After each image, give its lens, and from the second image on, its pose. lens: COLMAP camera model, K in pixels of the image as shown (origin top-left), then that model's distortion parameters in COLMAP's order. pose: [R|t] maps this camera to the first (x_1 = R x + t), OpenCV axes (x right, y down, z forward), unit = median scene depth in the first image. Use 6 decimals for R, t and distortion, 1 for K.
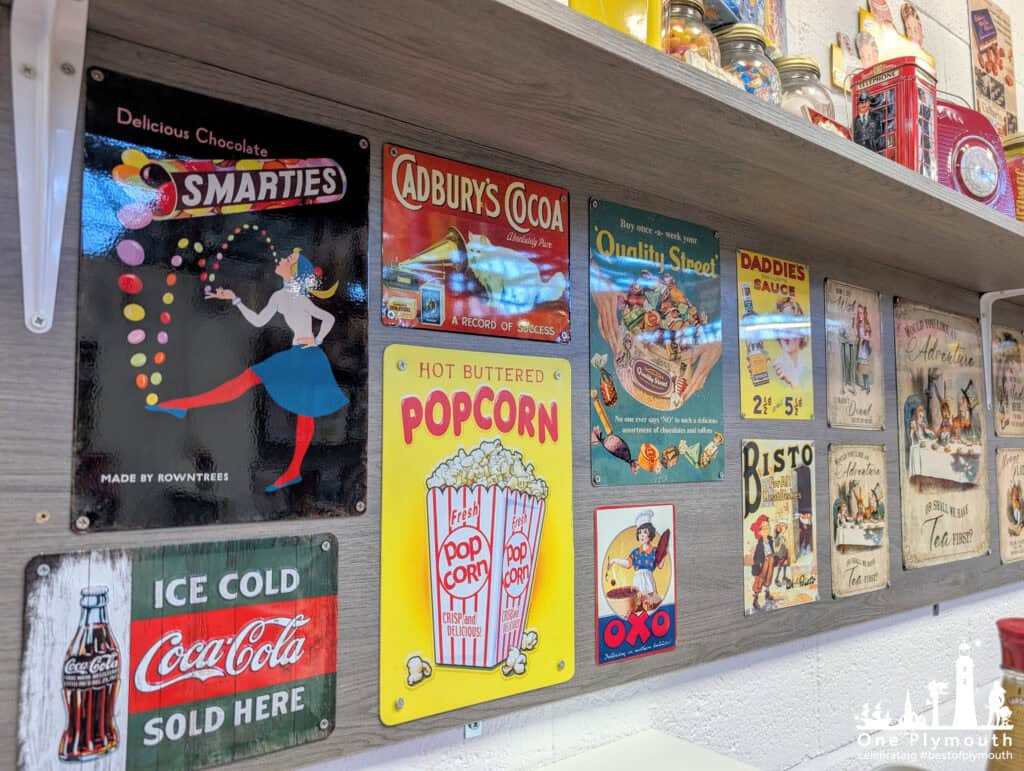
lens RADIAL K [[750.3, 0, 511.4], [0, 750.3, 402.4], [0, 0, 1]] dist [0.003611, -0.007096]
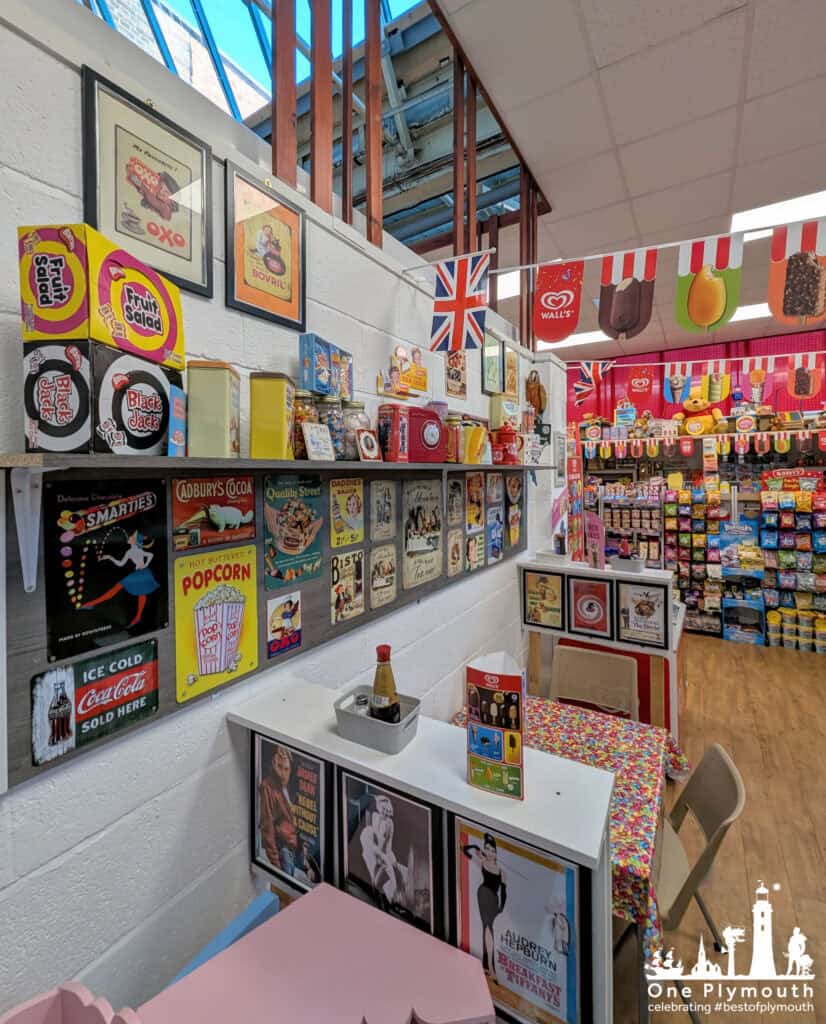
lens RADIAL K [[452.6, 0, 416.6], [0, 452.6, 478.1], [0, 0, 1]] dist [0.000688, 0.000088]
pose [[0.933442, -0.011342, 0.358550, 0.039127], [-0.018796, 0.996581, 0.080460, -0.387177], [-0.358237, -0.081844, 0.930037, -0.554345]]
